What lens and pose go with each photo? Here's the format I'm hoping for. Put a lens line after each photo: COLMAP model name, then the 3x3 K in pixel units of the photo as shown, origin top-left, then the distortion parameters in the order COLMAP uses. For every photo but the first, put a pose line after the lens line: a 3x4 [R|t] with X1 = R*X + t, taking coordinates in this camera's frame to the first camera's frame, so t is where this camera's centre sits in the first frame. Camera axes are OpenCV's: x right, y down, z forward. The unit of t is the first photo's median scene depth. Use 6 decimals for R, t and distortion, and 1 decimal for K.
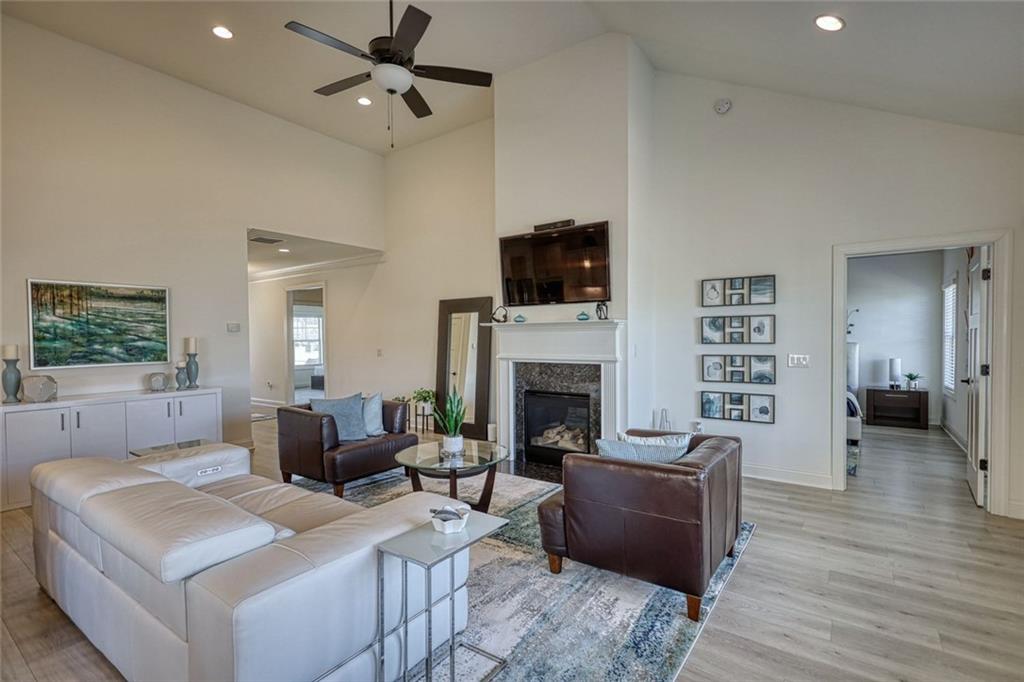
lens RADIAL K [[483.0, 0, 513.0], [0, 483.0, 346.7], [0, 0, 1]] dist [0.001013, 0.000644]
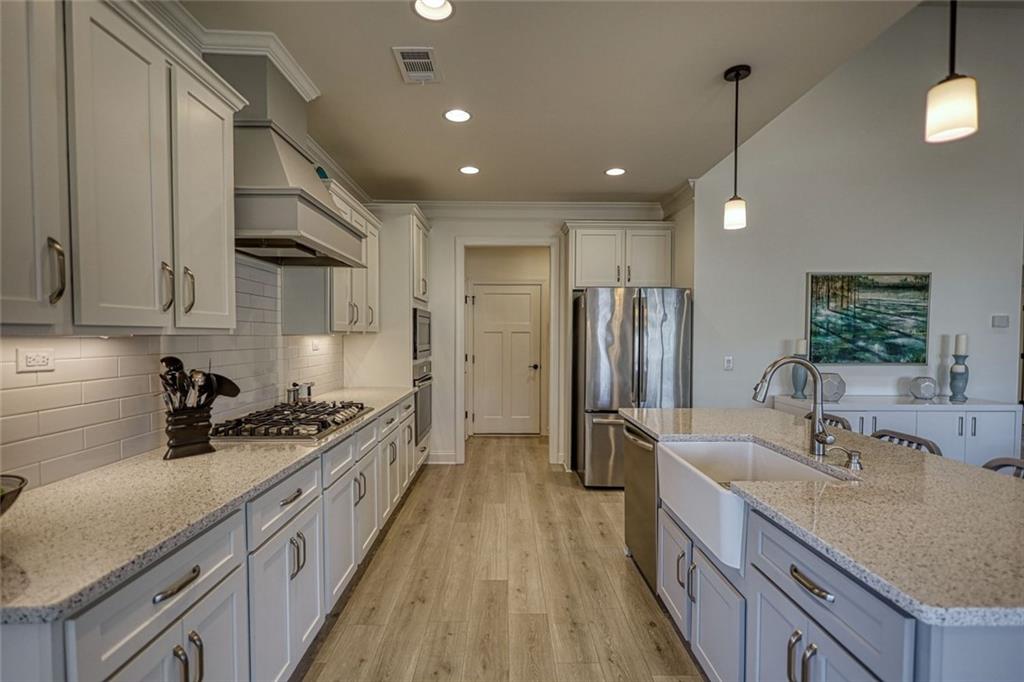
lens RADIAL K [[468.6, 0, 509.3], [0, 468.6, 350.2], [0, 0, 1]] dist [0.000907, 0.000202]
pose [[0.604209, 0.039452, -0.795849, -0.567666], [-0.027401, 0.999212, 0.028730, 0.005522], [0.796355, 0.004448, 0.604814, -0.044179]]
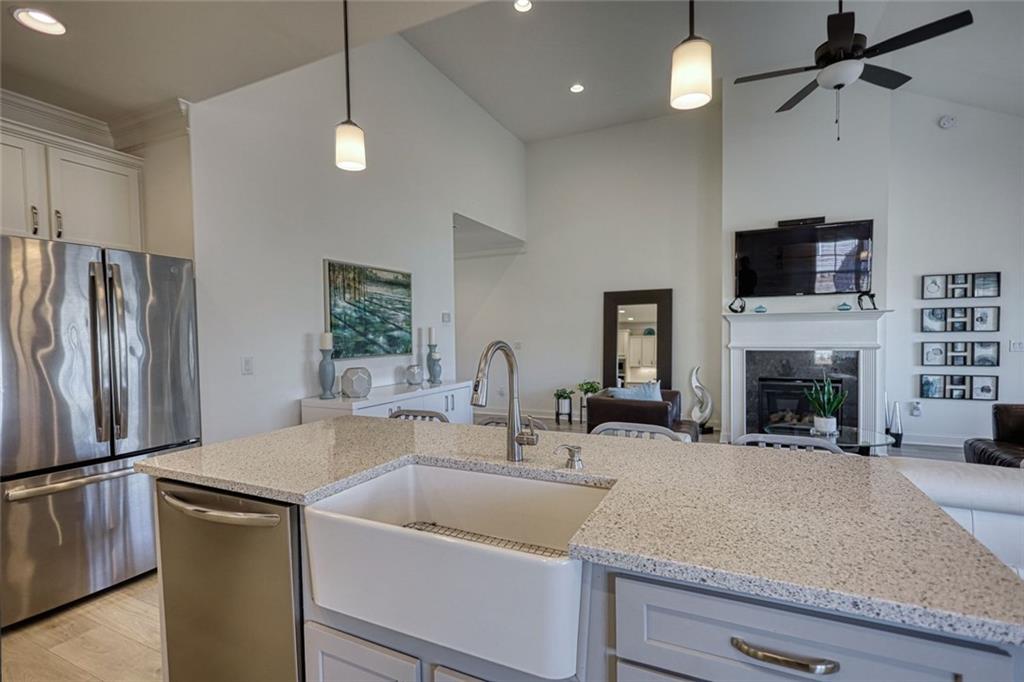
lens RADIAL K [[483.0, 0, 513.0], [0, 483.0, 346.7], [0, 0, 1]] dist [0.001013, 0.000644]
pose [[0.983207, -0.006872, 0.182365, -0.770872], [0.006106, 0.999970, 0.004766, 0.016891], [-0.182392, -0.003572, 0.983219, 0.068331]]
